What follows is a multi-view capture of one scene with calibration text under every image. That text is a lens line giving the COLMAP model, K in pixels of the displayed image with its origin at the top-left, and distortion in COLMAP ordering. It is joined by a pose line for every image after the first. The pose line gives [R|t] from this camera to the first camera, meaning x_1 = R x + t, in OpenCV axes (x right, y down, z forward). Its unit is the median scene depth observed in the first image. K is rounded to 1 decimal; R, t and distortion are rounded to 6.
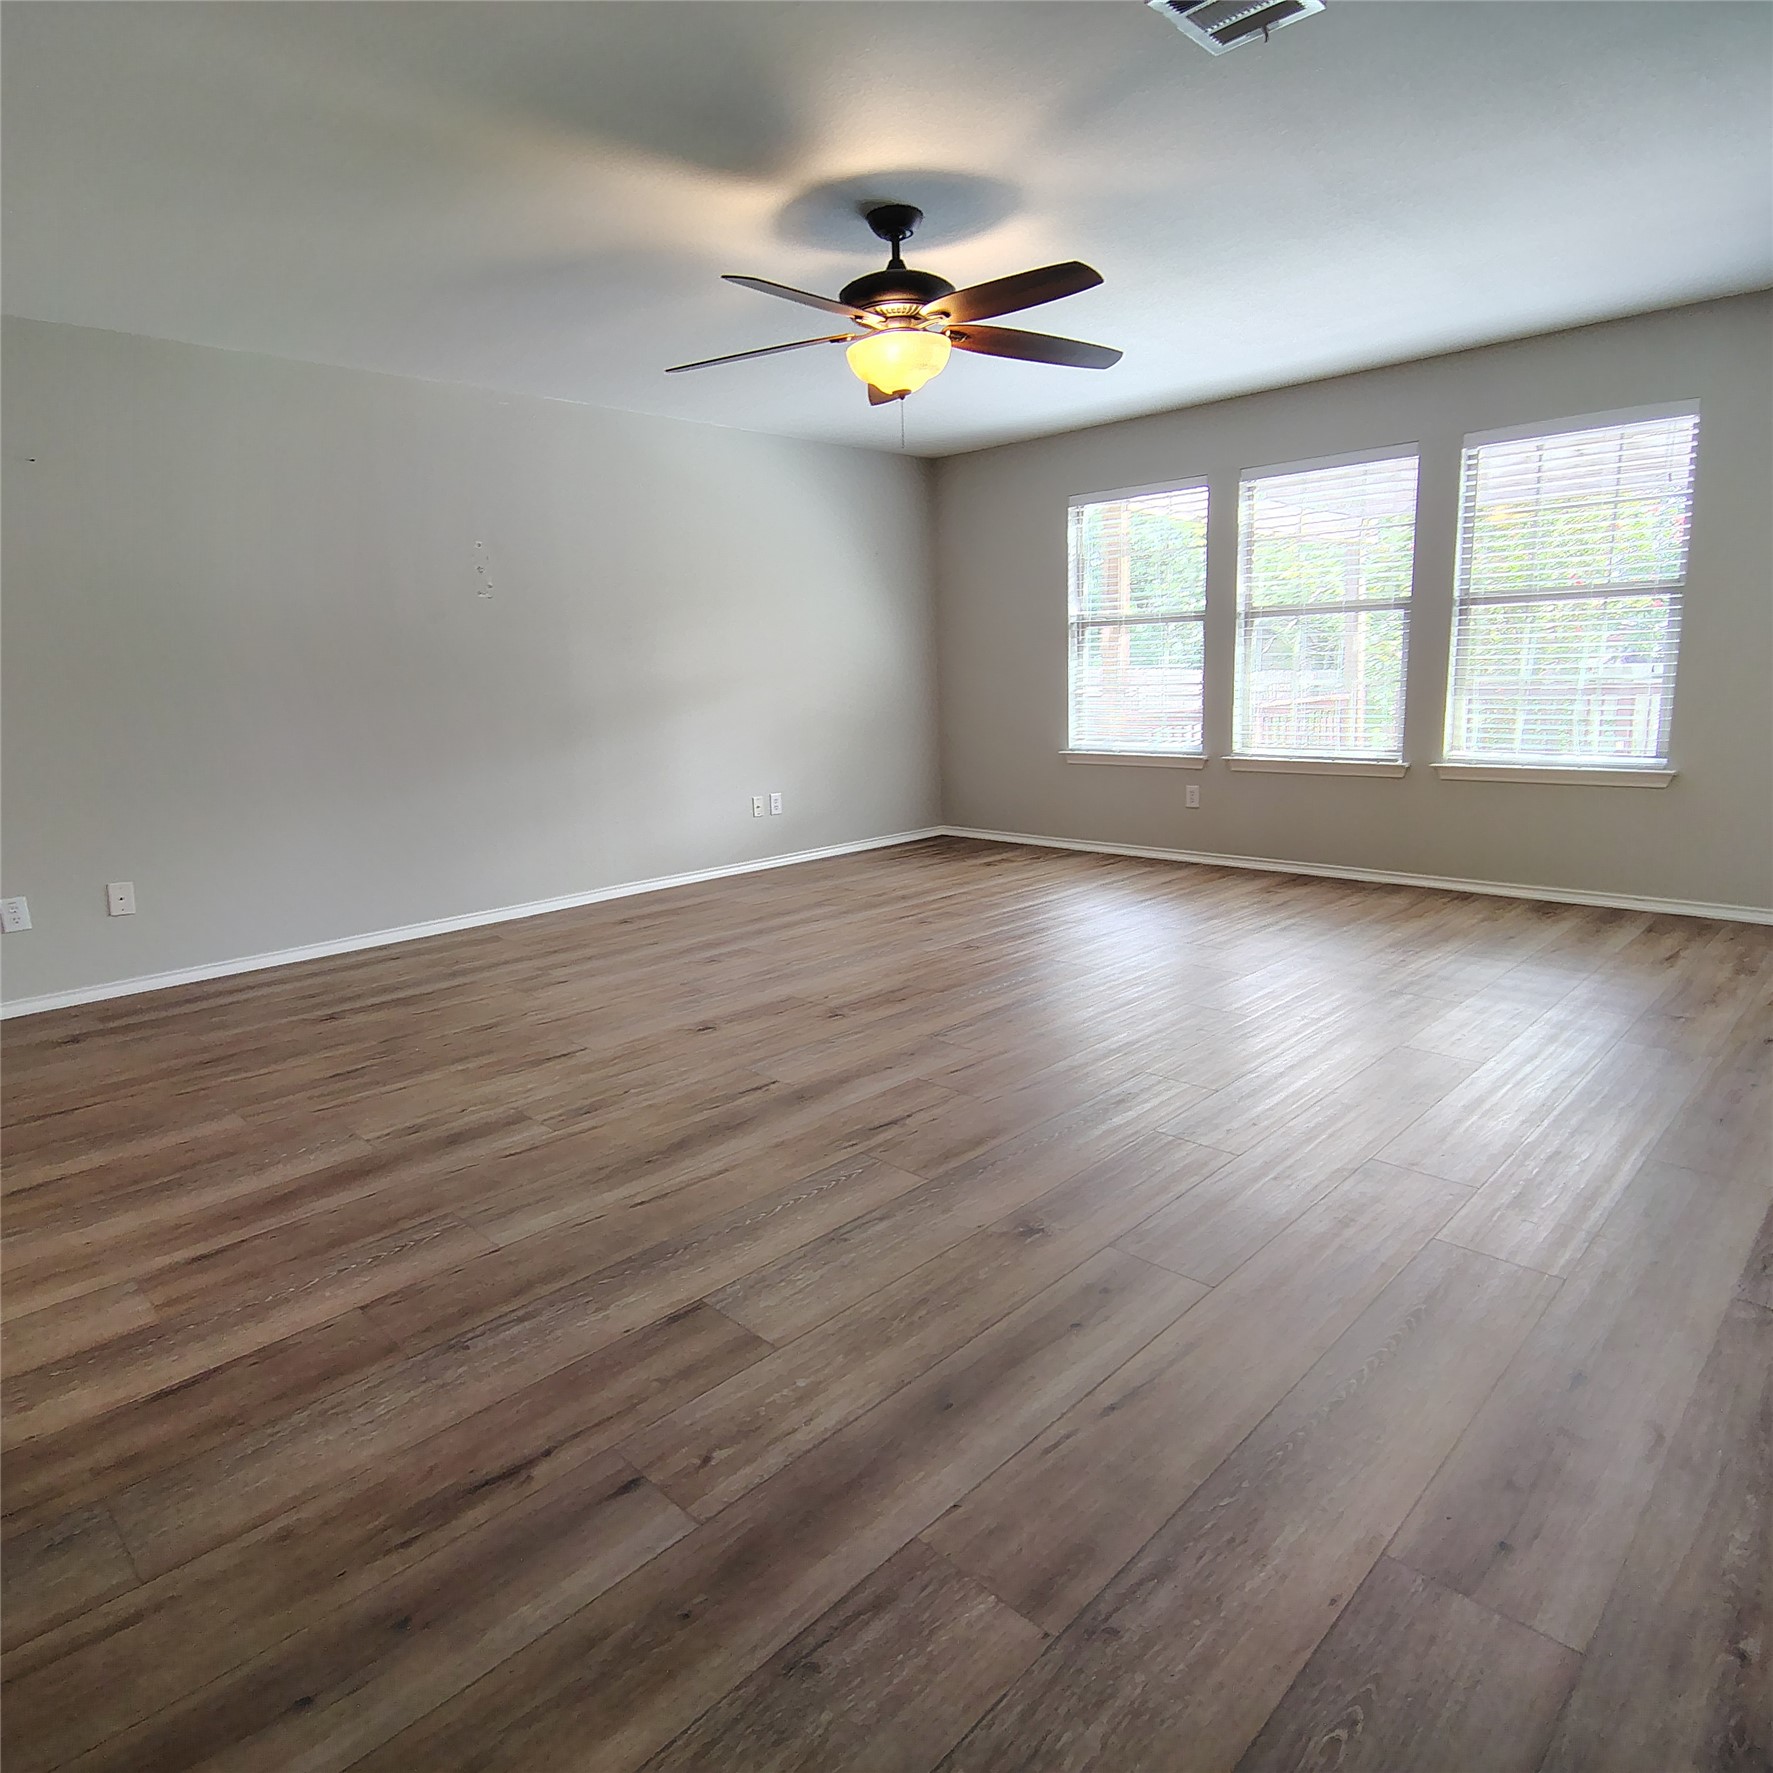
lens RADIAL K [[1124.3, 0, 886.3], [0, 1124.3, 861.7], [0, 0, 1]] dist [-0.003173, -0.000482]
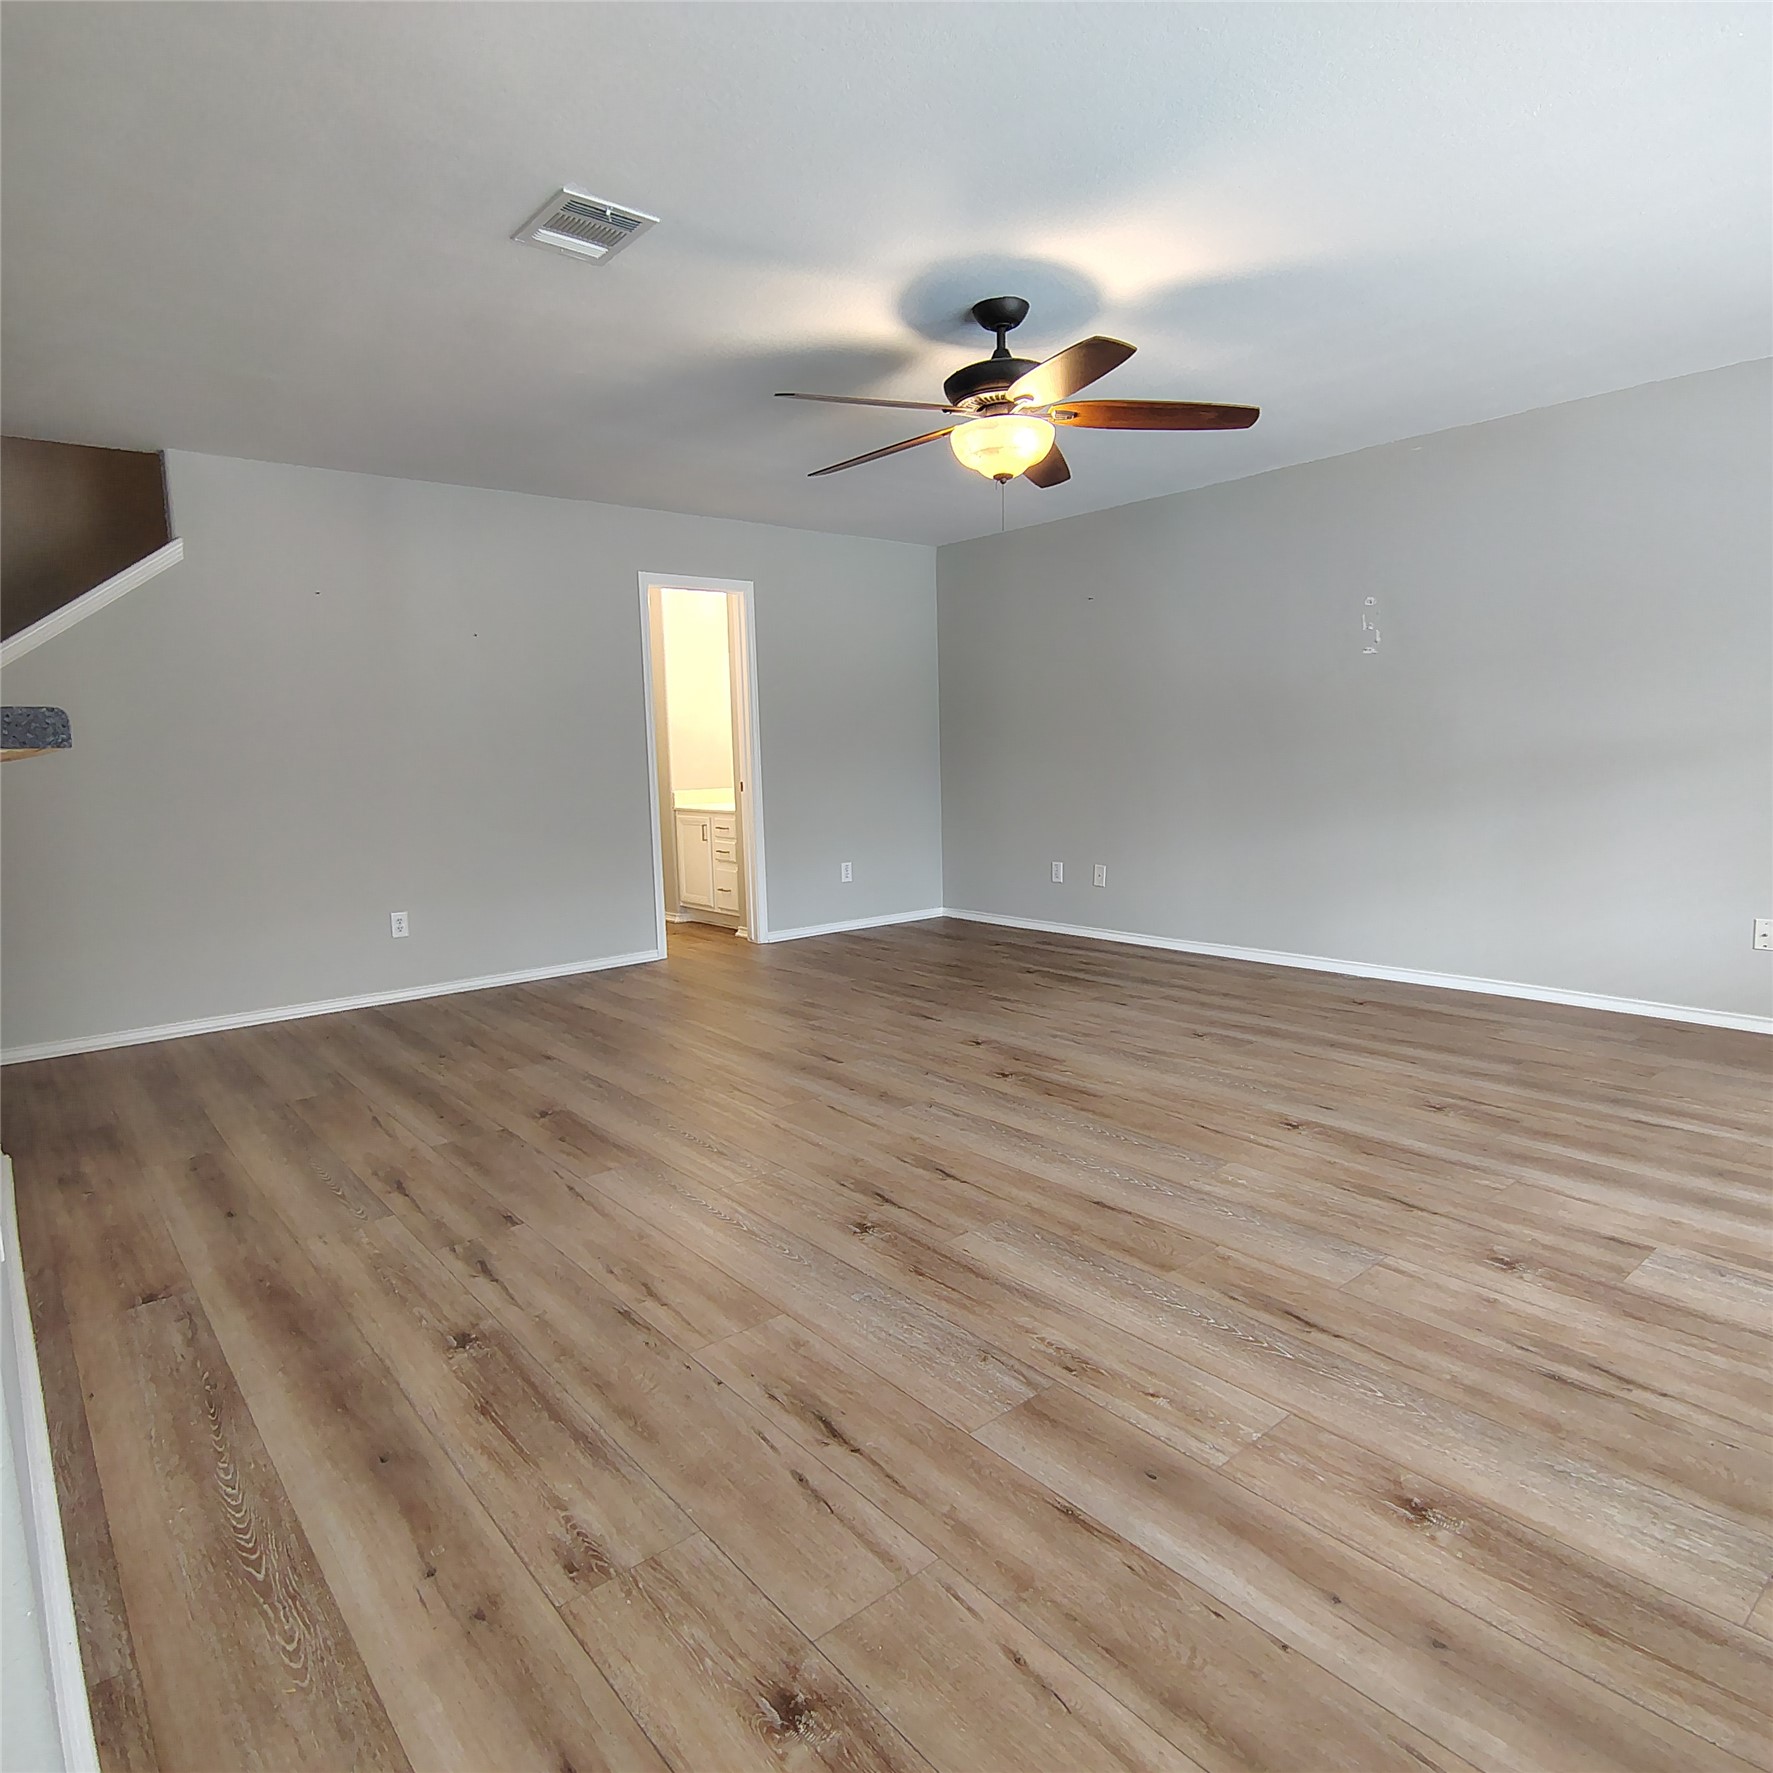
lens RADIAL K [[1101.3, 0, 886.5], [0, 1101.3, 886.5], [0, 0, 1]] dist [-0.001766, -0.002276]
pose [[-0.092724, 0.164581, -0.981996, 0.923984], [-0.140672, 0.974187, 0.176555, -0.197872], [0.985705, 0.154511, -0.067178, 0.898834]]
